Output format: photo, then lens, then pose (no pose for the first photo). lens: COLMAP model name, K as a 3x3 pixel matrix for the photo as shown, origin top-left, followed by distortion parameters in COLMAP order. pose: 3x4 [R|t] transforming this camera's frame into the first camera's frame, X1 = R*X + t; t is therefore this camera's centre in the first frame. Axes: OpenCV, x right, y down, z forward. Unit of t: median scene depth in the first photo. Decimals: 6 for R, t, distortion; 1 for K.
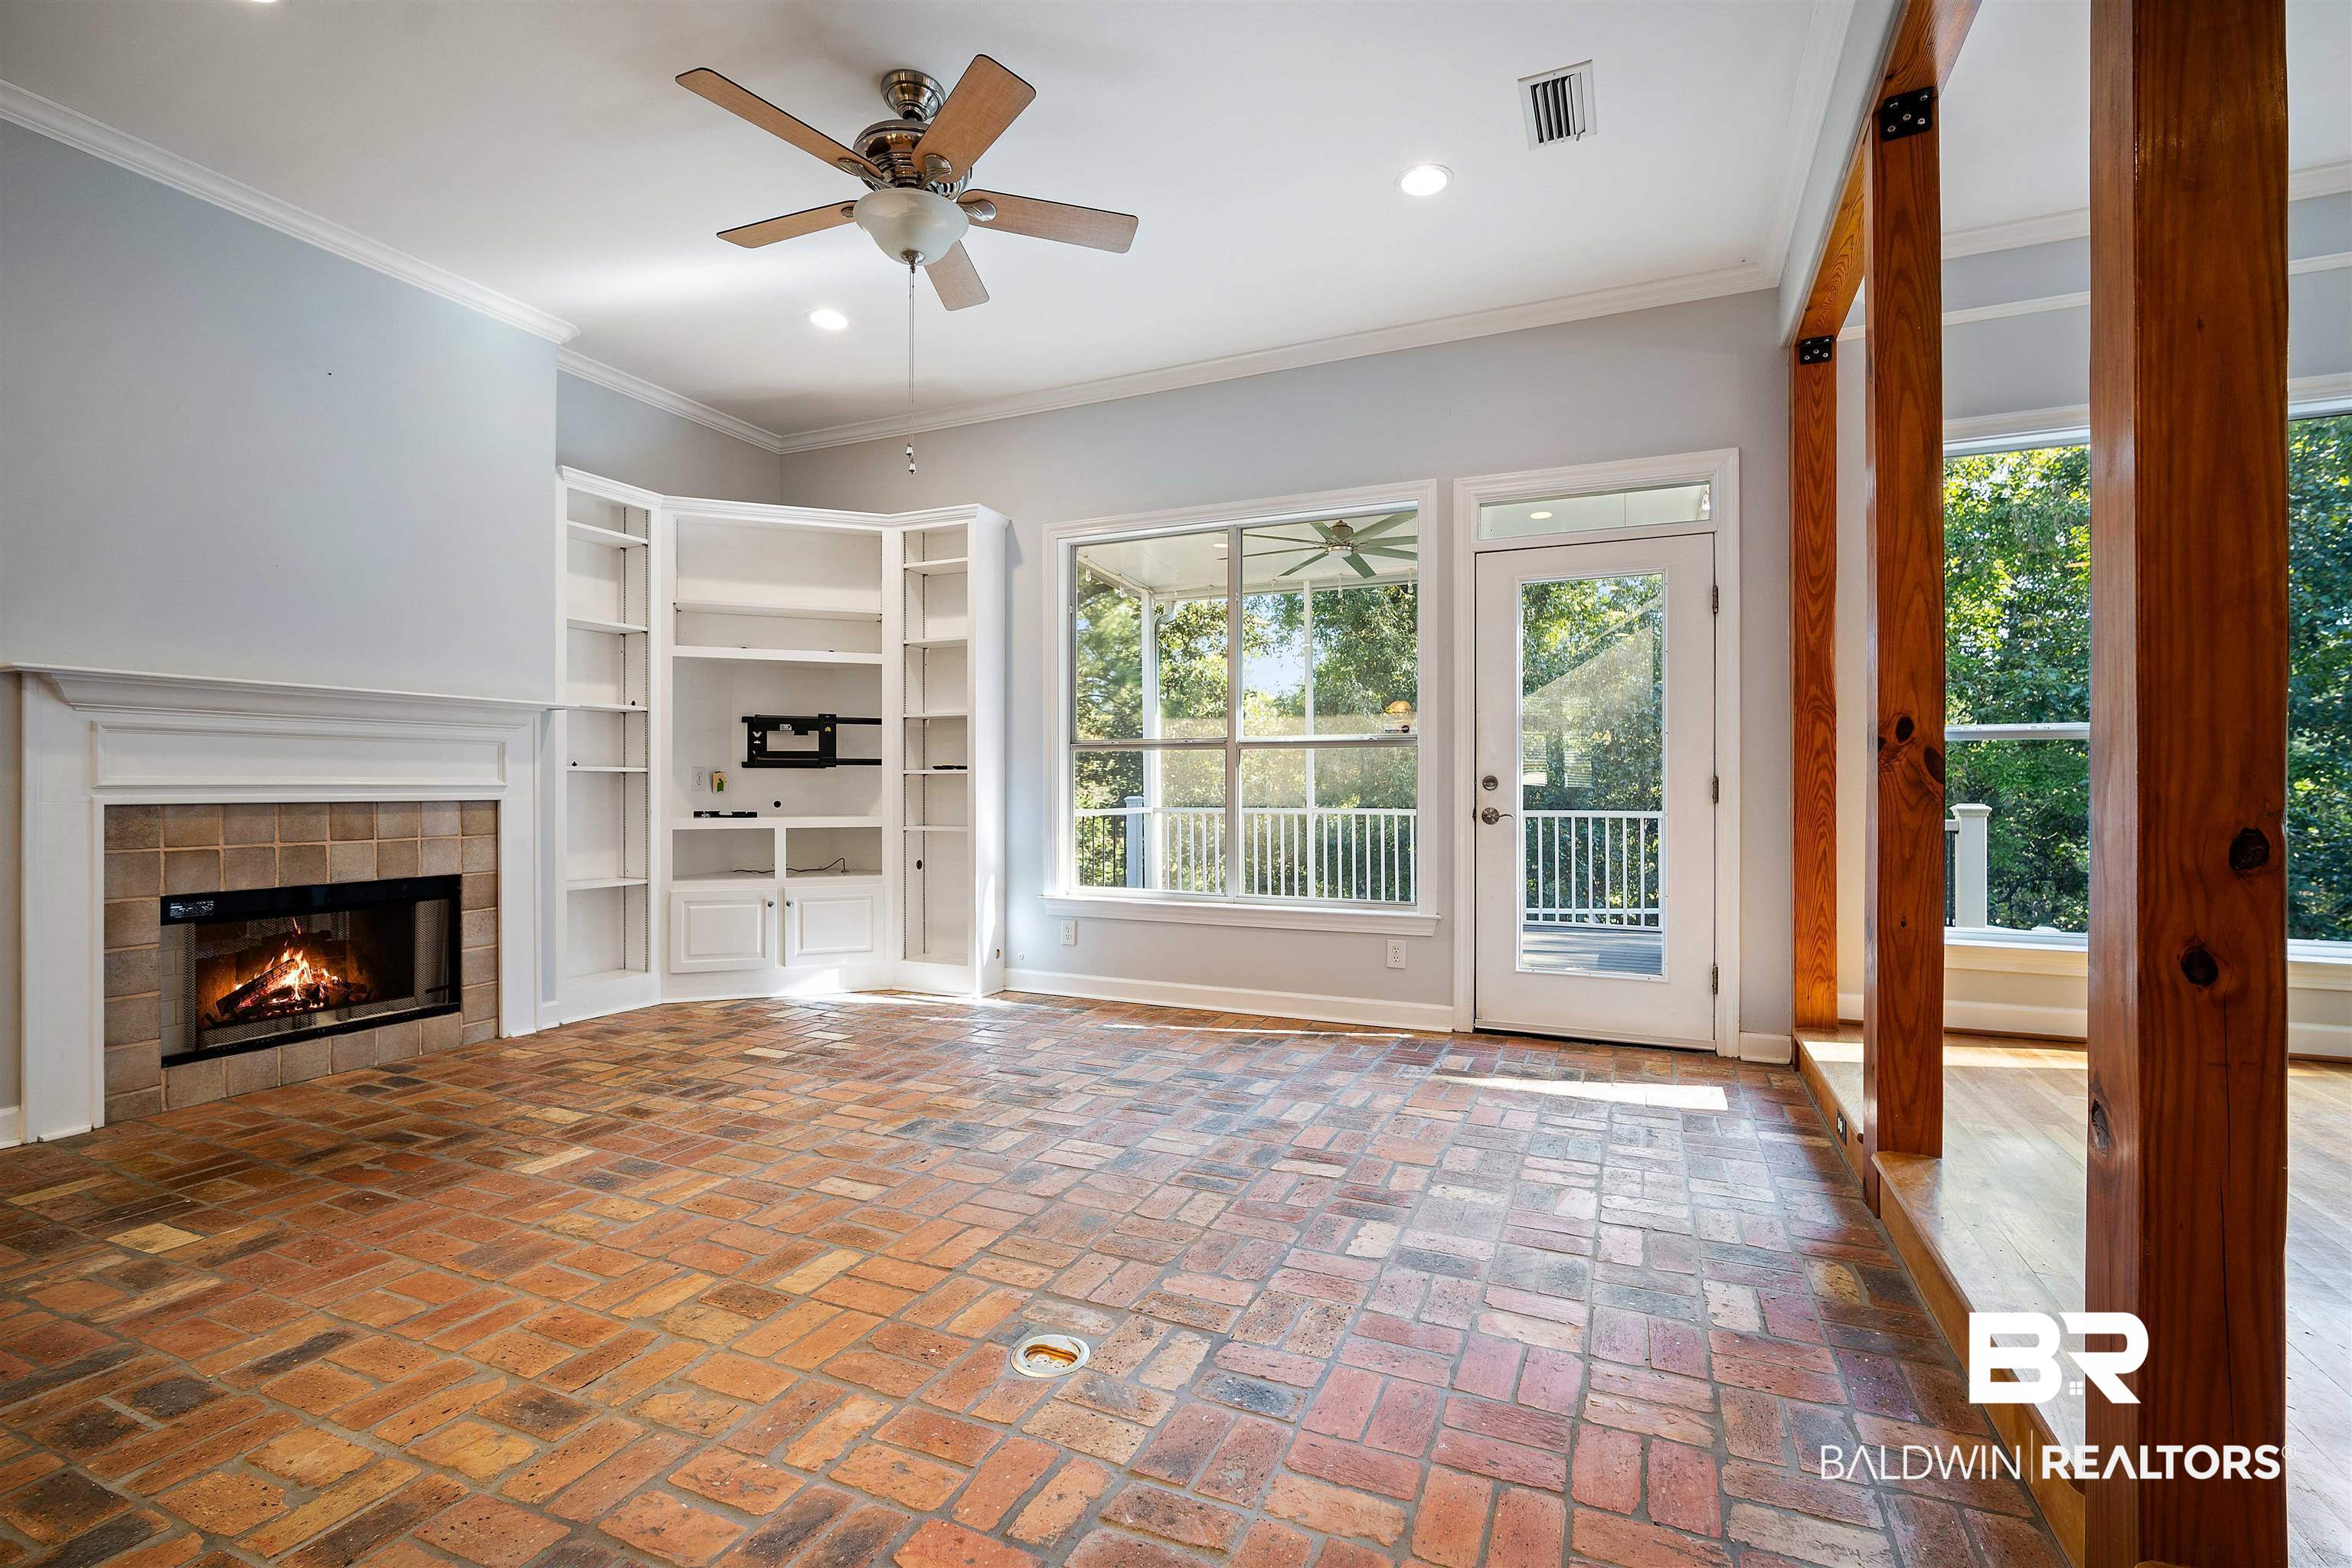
lens RADIAL K [[1038.0, 0, 1191.1], [0, 1038.0, 787.8], [0, 0, 1]] dist [-0.013888, 0.003969]
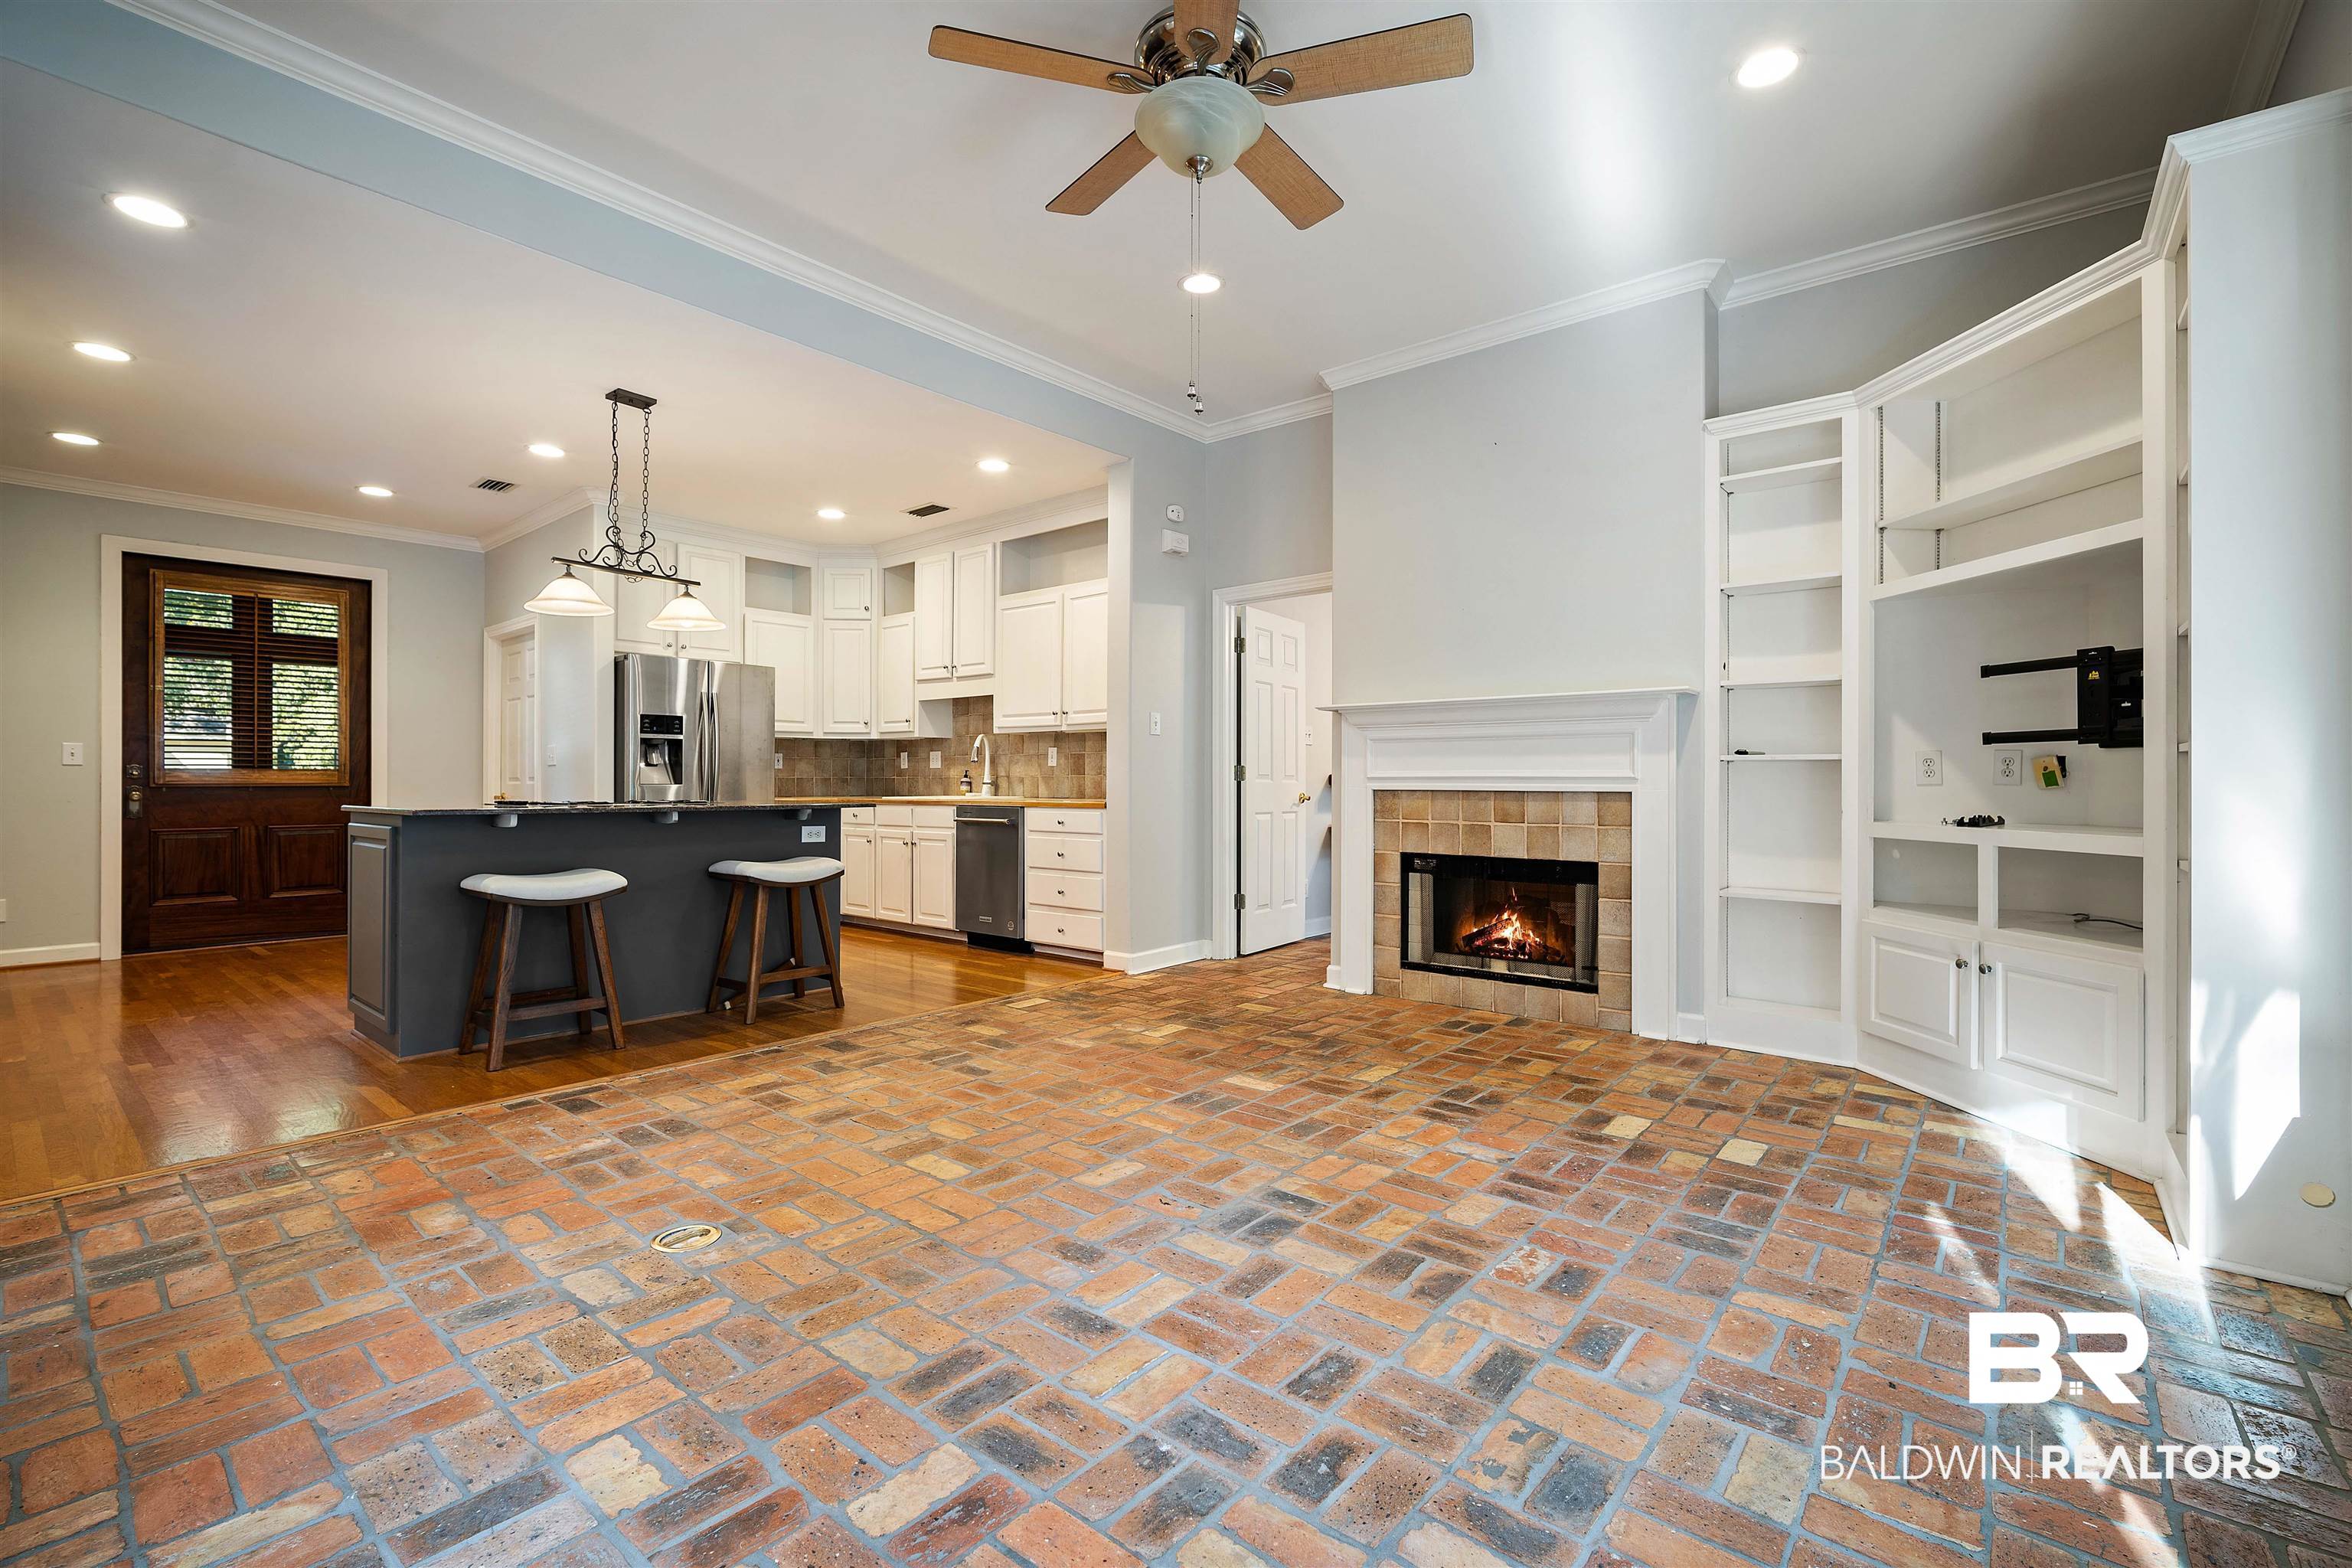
lens RADIAL K [[1038.0, 0, 1196.8], [0, 1038.0, 778.8], [0, 0, 1]] dist [-0.013888, 0.003969]
pose [[-0.277507, -0.001381, -0.960723, 0.402183], [-0.003664, 0.999993, -0.000380, 0.001331], [0.960717, 0.003414, -0.277510, 0.885349]]
